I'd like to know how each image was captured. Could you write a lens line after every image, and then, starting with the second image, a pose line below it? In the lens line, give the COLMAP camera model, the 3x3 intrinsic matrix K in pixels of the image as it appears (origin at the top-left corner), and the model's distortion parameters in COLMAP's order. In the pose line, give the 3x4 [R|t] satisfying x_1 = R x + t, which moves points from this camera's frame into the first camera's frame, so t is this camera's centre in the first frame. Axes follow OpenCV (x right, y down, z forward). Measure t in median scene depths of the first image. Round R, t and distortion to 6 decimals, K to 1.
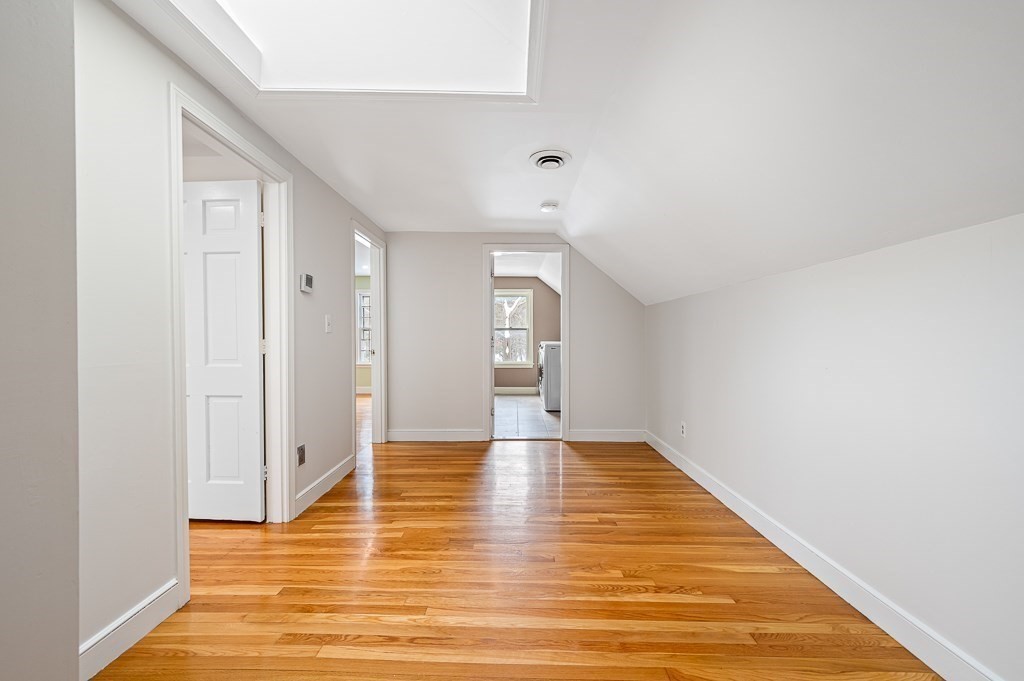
lens RADIAL K [[424.7, 0, 511.7], [0, 424.7, 339.5], [0, 0, 1]] dist [0.003442, 0.000945]
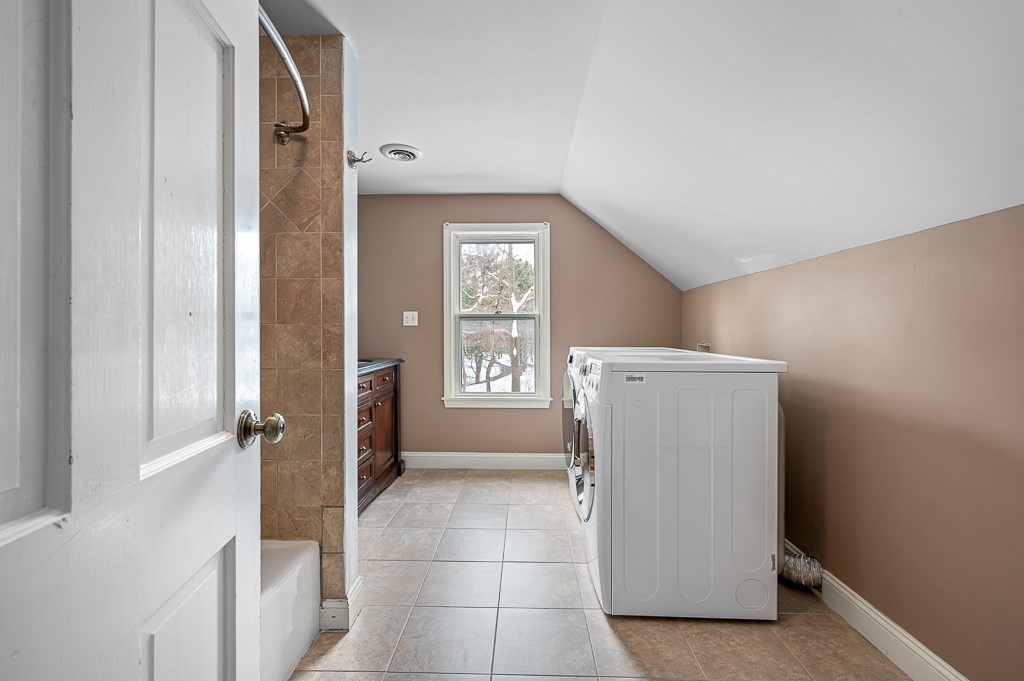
lens RADIAL K [[424.7, 0, 512.7], [0, 424.7, 338.5], [0, 0, 1]] dist [0.003442, 0.000945]
pose [[0.999747, 0.003066, -0.022268, 0.022170], [-0.003087, 0.999995, -0.000886, -0.001540], [0.022265, 0.000955, 0.999752, 0.567875]]
